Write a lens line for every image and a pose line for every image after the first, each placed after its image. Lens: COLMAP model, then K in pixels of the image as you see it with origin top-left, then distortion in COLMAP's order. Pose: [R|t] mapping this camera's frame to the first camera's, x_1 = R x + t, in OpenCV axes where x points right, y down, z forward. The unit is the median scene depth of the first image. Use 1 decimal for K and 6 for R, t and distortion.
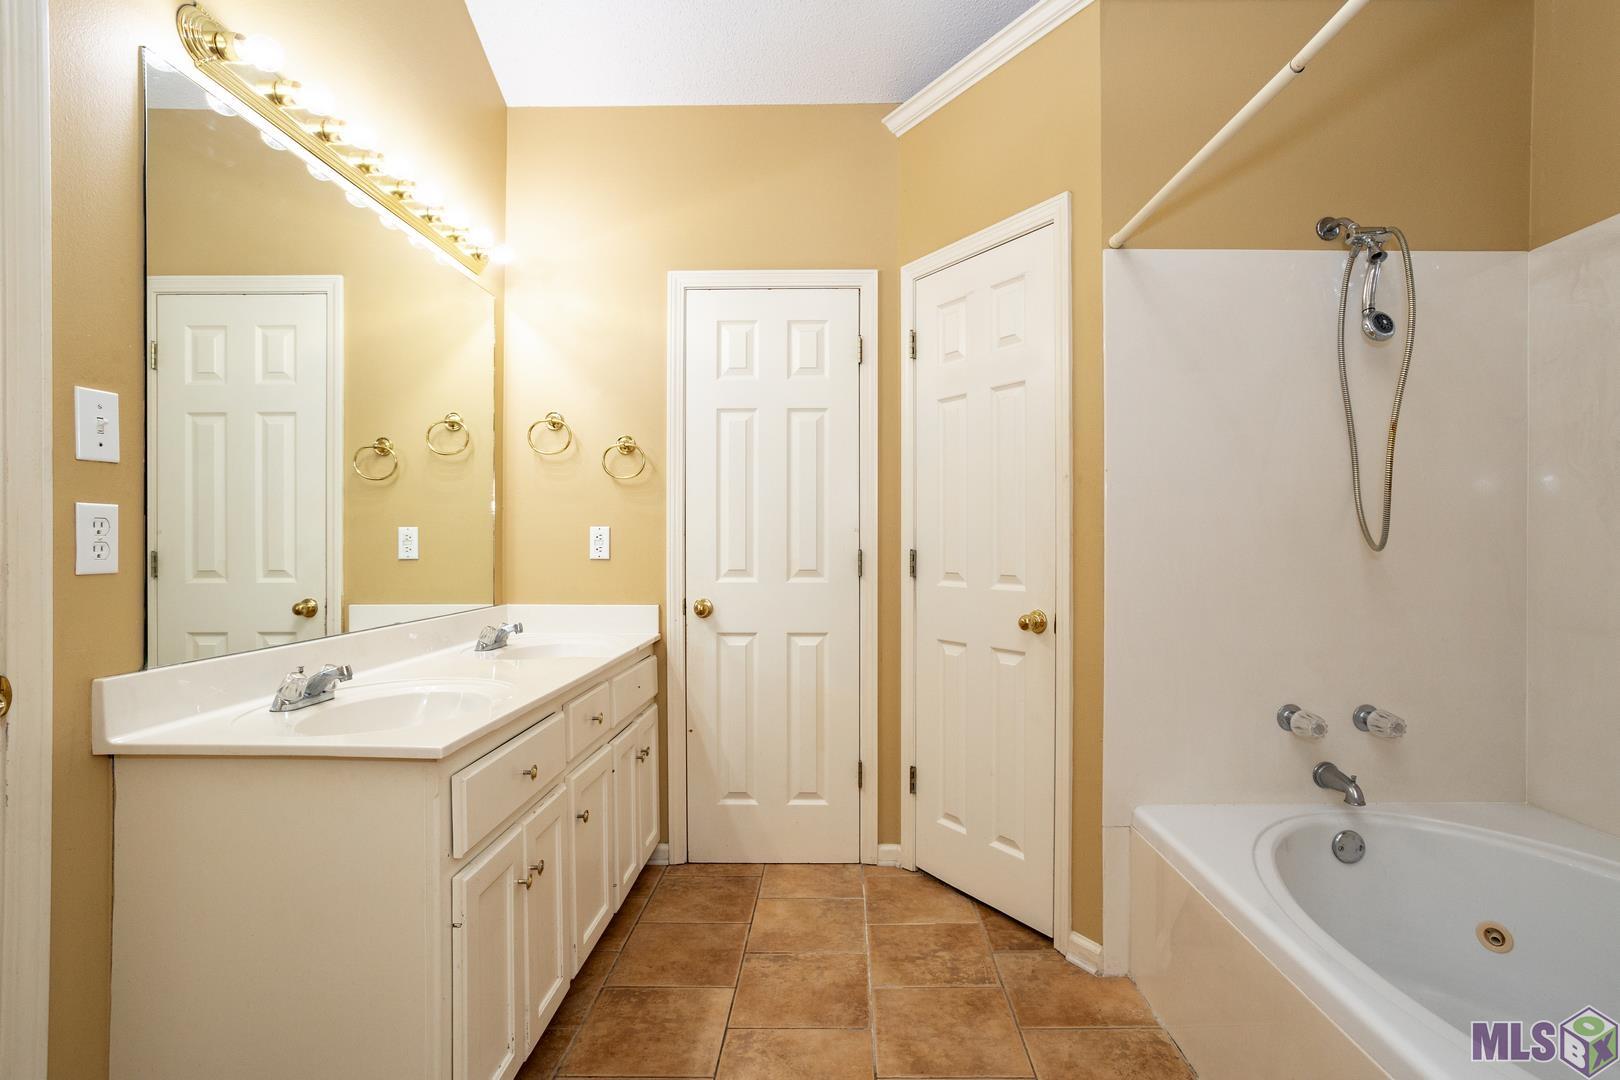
lens RADIAL K [[787.2, 0, 801.0], [0, 787.2, 543.6], [0, 0, 1]] dist [-0.038038, 0.021260]
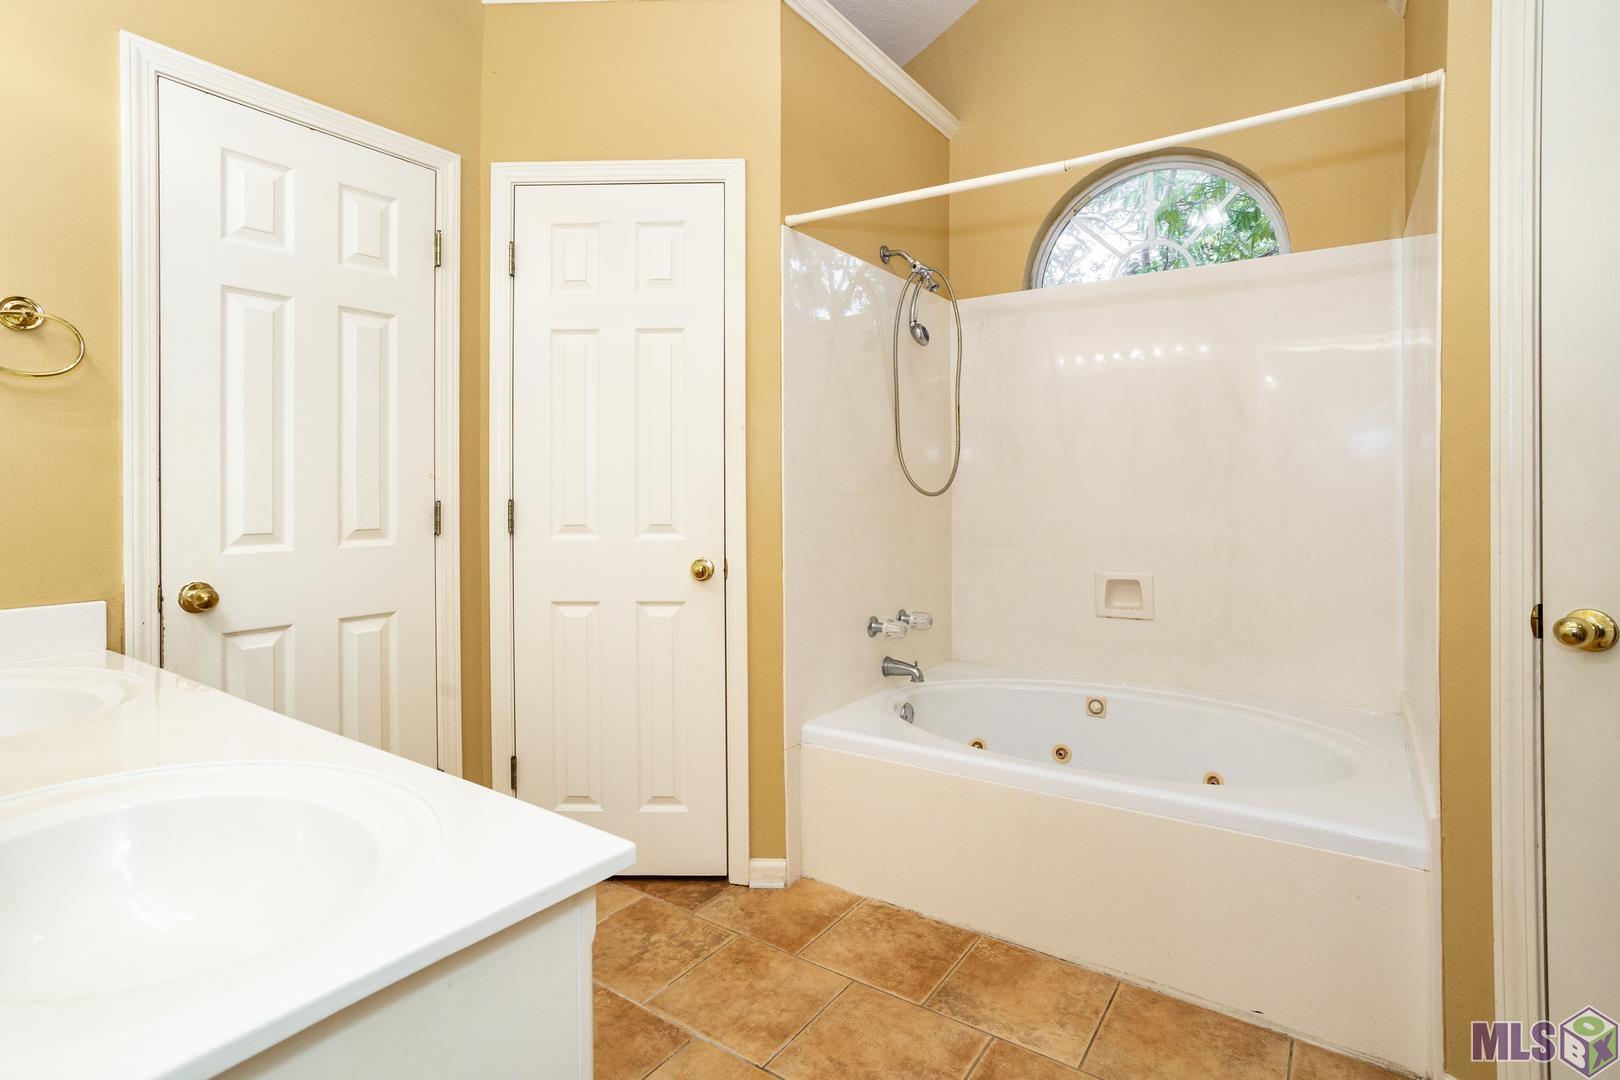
lens RADIAL K [[787.2, 0, 863.4], [0, 787.2, 482.7], [0, 0, 1]] dist [-0.038038, 0.021260]
pose [[0.550268, 0.007325, 0.834956, -0.437534], [0.006739, 0.999890, -0.013213, 0.003070], [-0.834961, 0.012897, 0.550159, 0.273657]]
